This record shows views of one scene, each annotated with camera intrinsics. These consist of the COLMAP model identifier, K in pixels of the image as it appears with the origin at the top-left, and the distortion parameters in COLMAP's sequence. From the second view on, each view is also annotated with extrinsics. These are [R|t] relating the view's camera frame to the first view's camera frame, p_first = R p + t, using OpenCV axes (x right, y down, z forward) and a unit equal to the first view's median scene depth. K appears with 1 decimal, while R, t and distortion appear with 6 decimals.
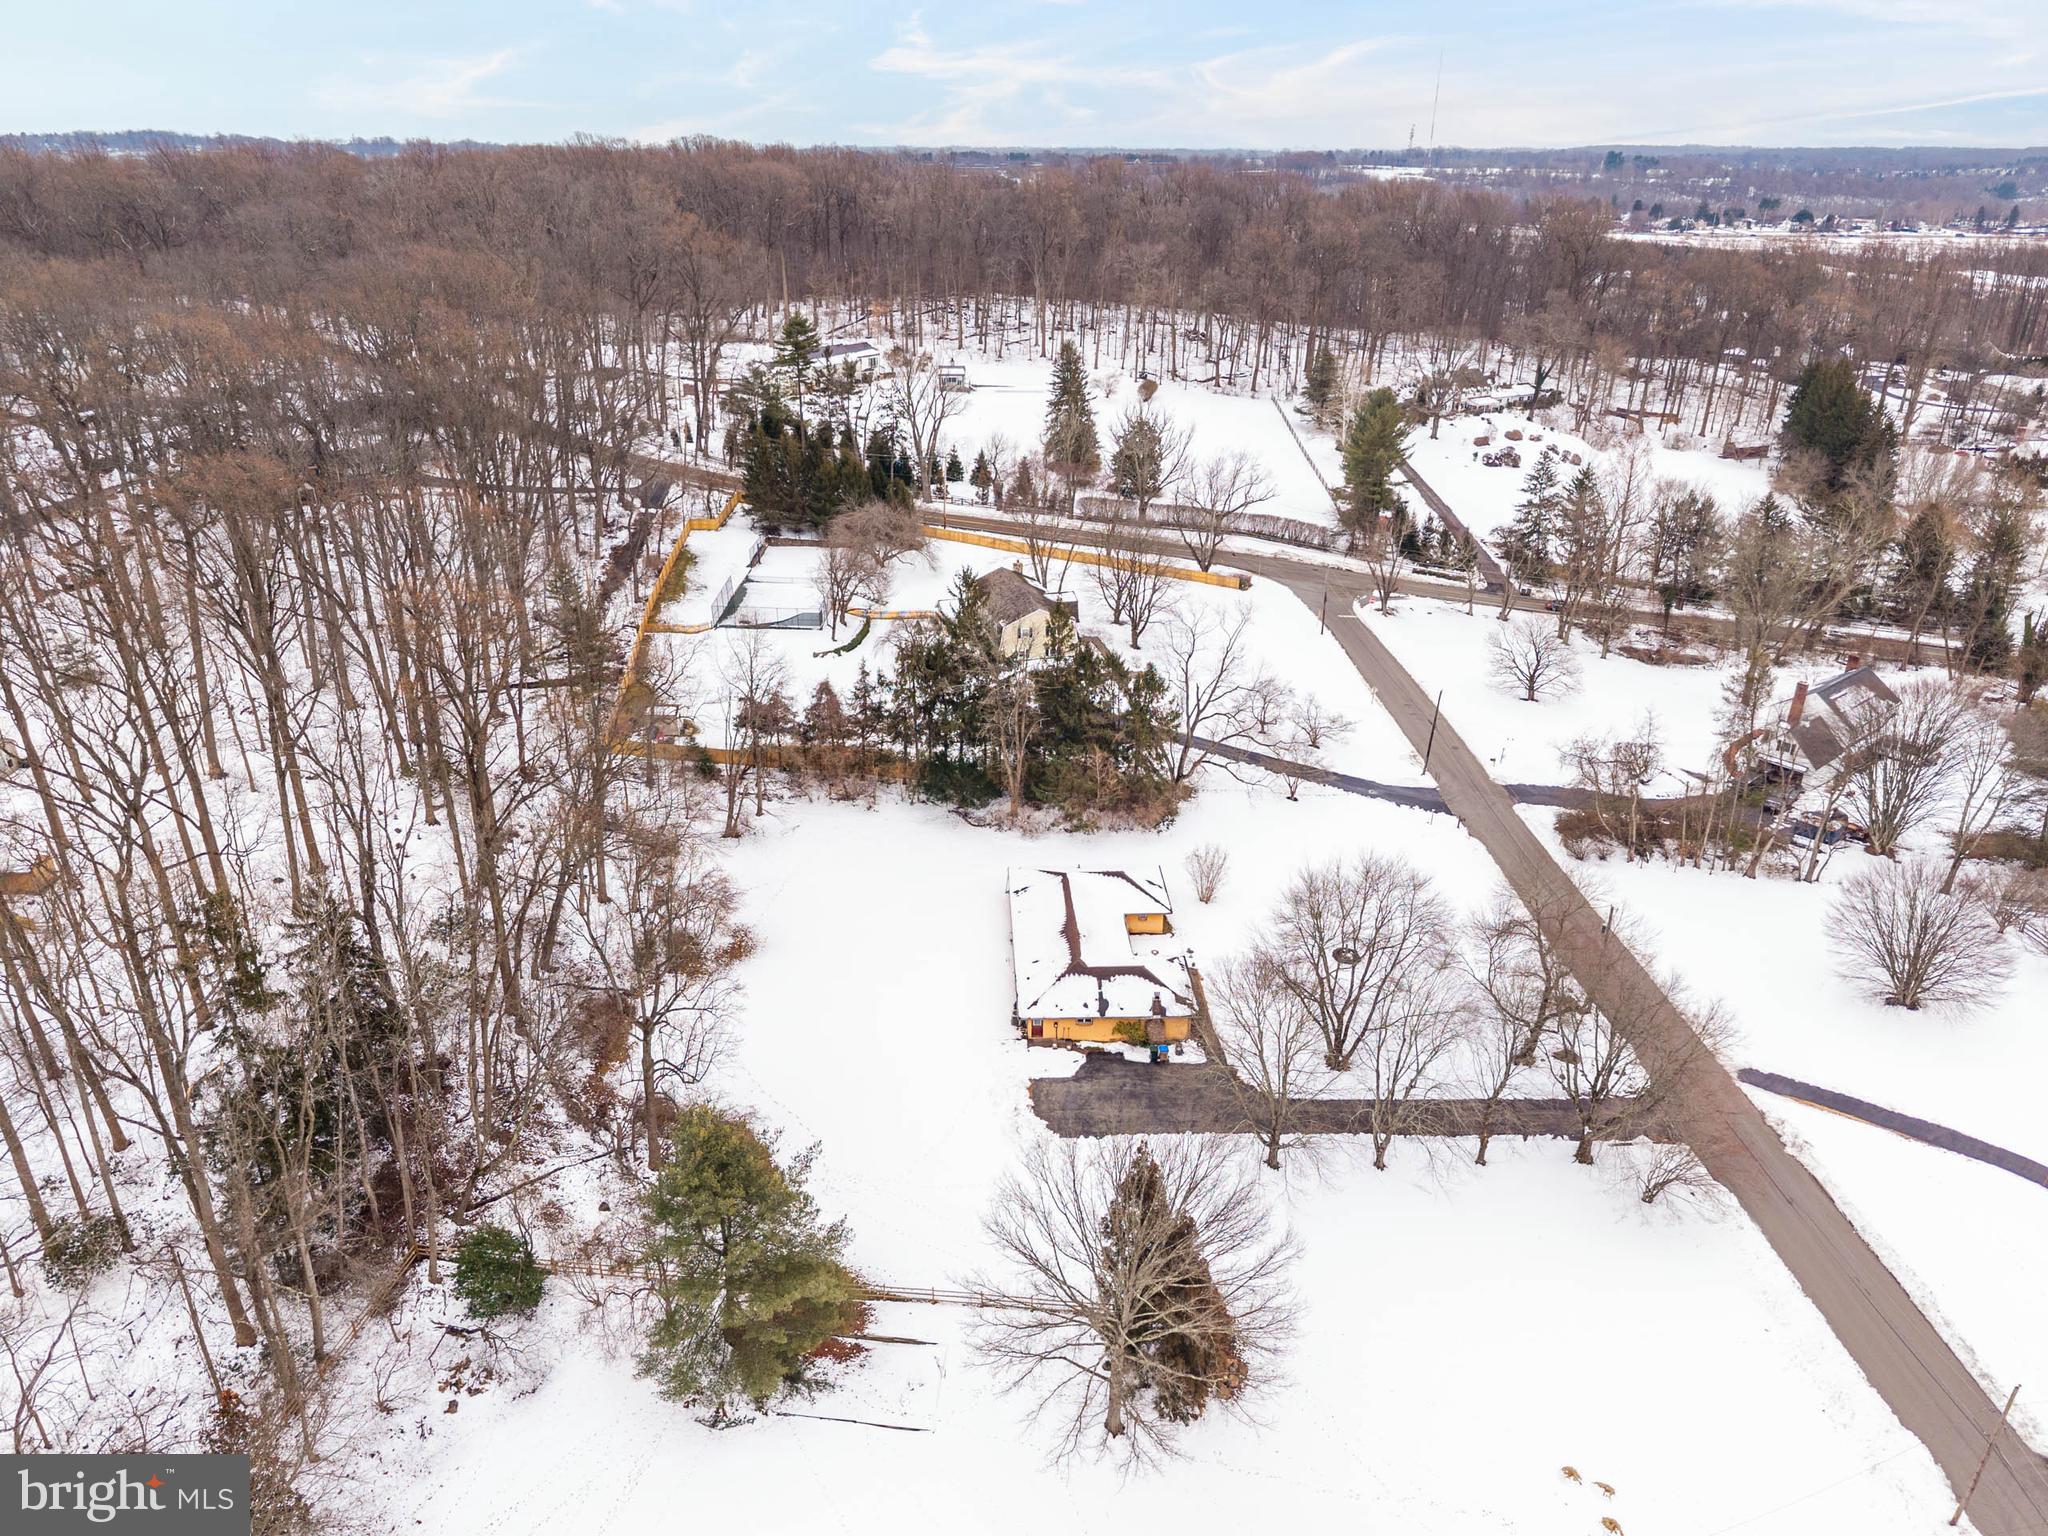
lens RADIAL K [[1357.2, 0, 1015.8], [0, 1357.2, 791.6], [0, 0, 1]] dist [0.069214, -0.073246]
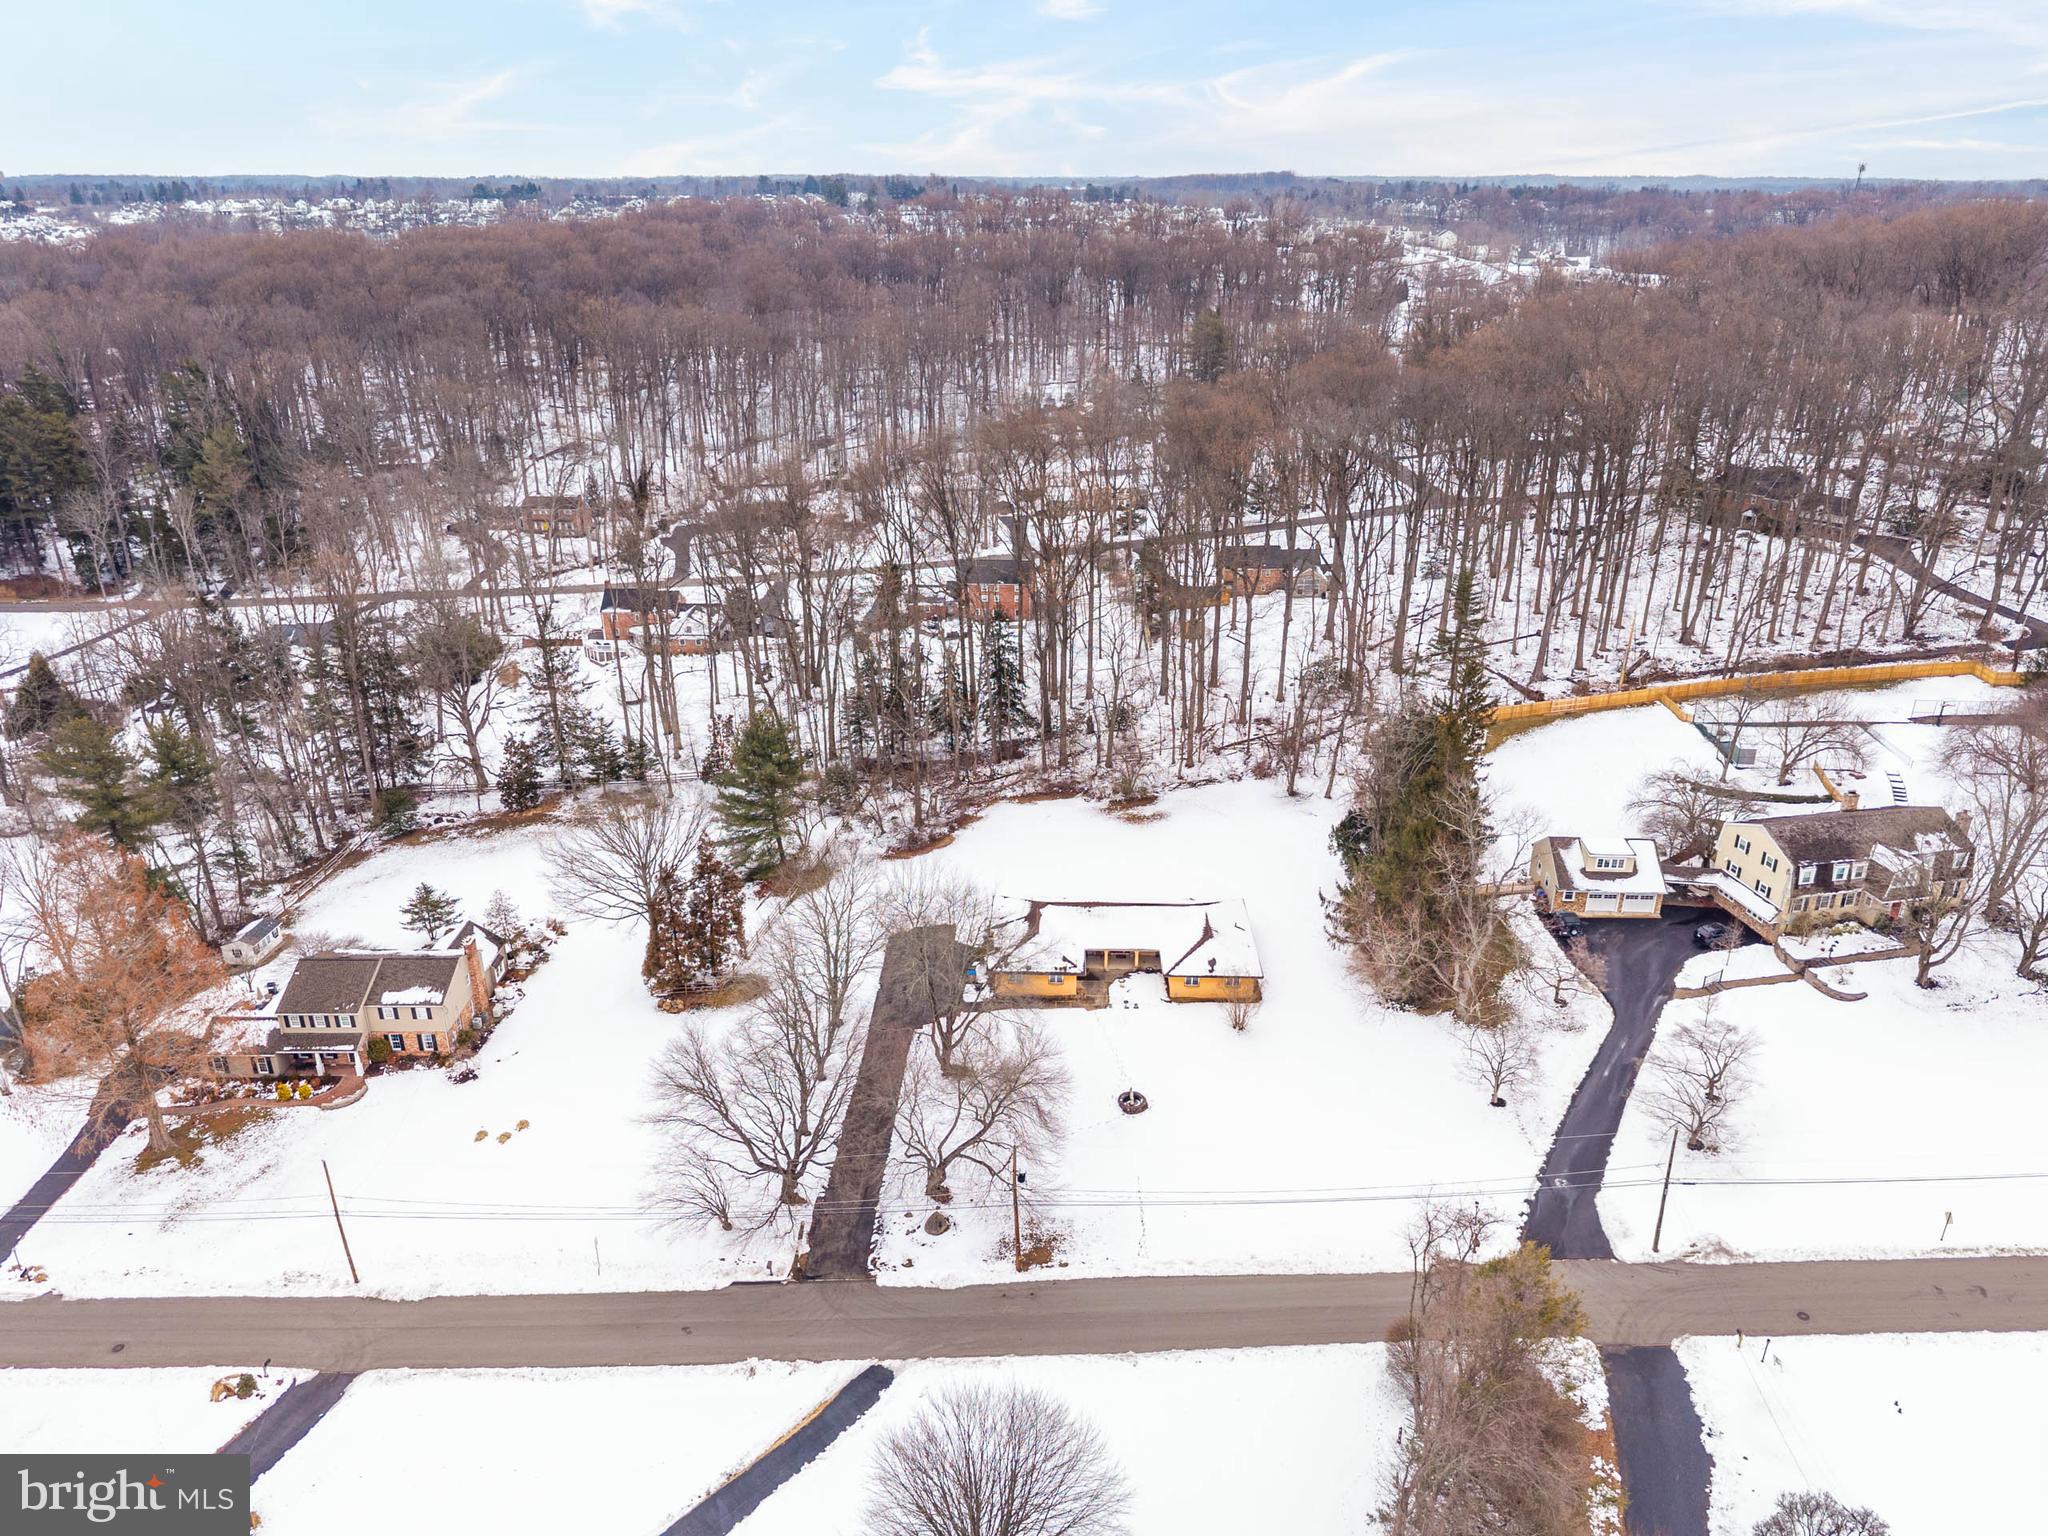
lens RADIAL K [[1357.2, 0, 1015.8], [0, 1357.2, 791.6], [0, 0, 1]] dist [0.069214, -0.073246]
pose [[-0.066442, 0.404453, -0.912142, 1.078008], [-0.439780, 0.808707, 0.390623, -0.400011], [0.895644, 0.427096, 0.124139, 0.797602]]
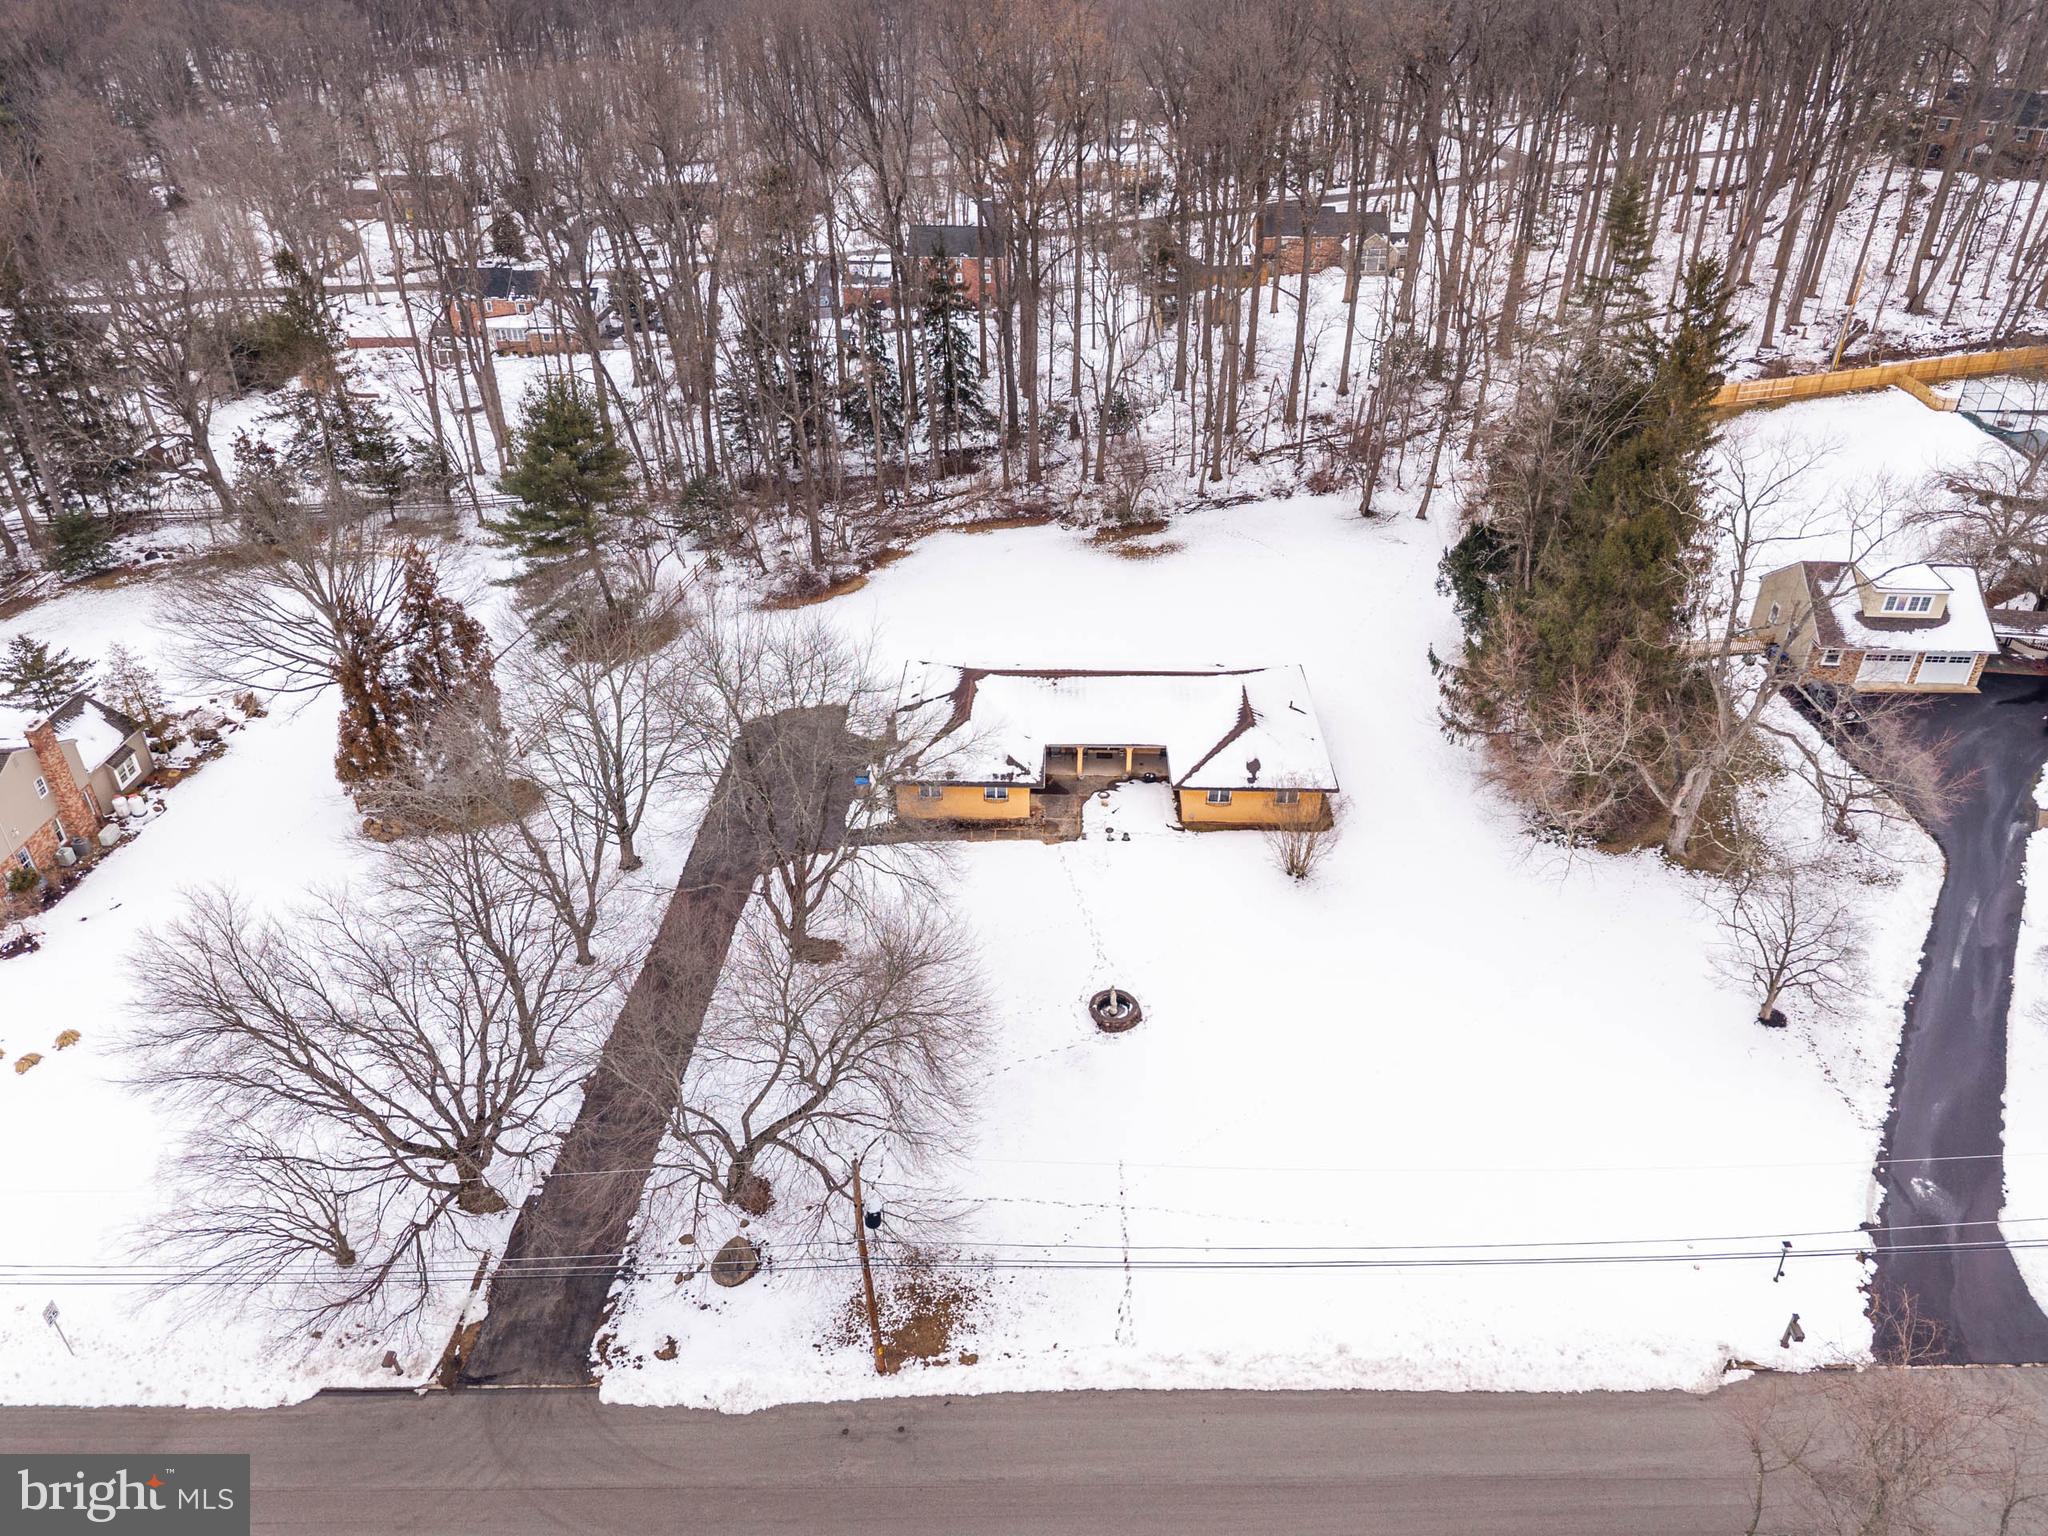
lens RADIAL K [[1357.2, 0, 1015.8], [0, 1357.2, 791.6], [0, 0, 1]] dist [0.069214, -0.073246]
pose [[-0.071143, 0.538873, -0.839377, 0.690615], [-0.439582, 0.738448, 0.511335, -0.206936], [0.895381, 0.405353, 0.184343, 0.914439]]
